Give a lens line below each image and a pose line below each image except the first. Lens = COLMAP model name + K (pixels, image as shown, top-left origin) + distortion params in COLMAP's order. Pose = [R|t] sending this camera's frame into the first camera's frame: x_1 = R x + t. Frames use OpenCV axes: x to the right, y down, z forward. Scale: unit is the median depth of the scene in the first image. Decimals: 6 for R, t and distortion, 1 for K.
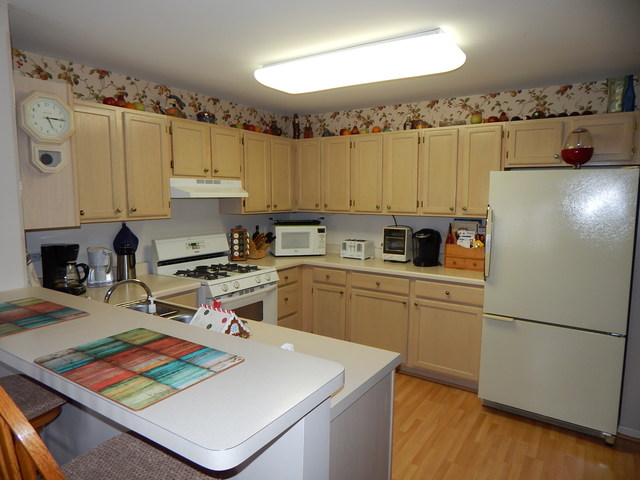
lens RADIAL K [[412.0, 0, 324.8], [0, 412.0, 239.7], [0, 0, 1]] dist [-0.024602, -0.006667]
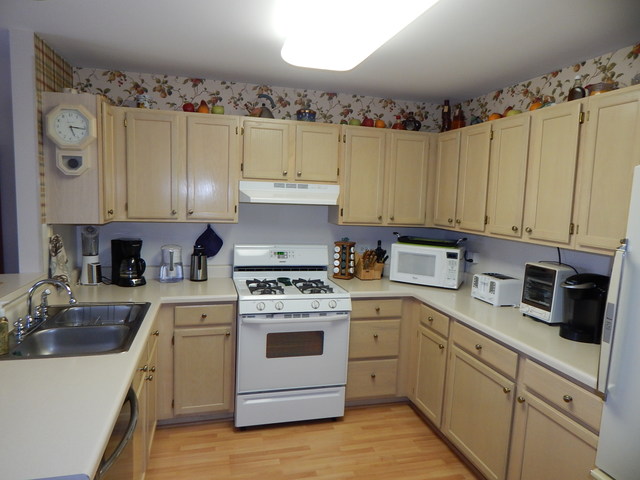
lens RADIAL K [[412.0, 0, 320.3], [0, 412.0, 245.2], [0, 0, 1]] dist [-0.024602, -0.006667]
pose [[0.743737, 0.104658, -0.660229, 0.361727], [-0.107207, 0.993558, 0.036729, -0.050995], [0.659820, 0.043464, 0.750166, 0.360862]]
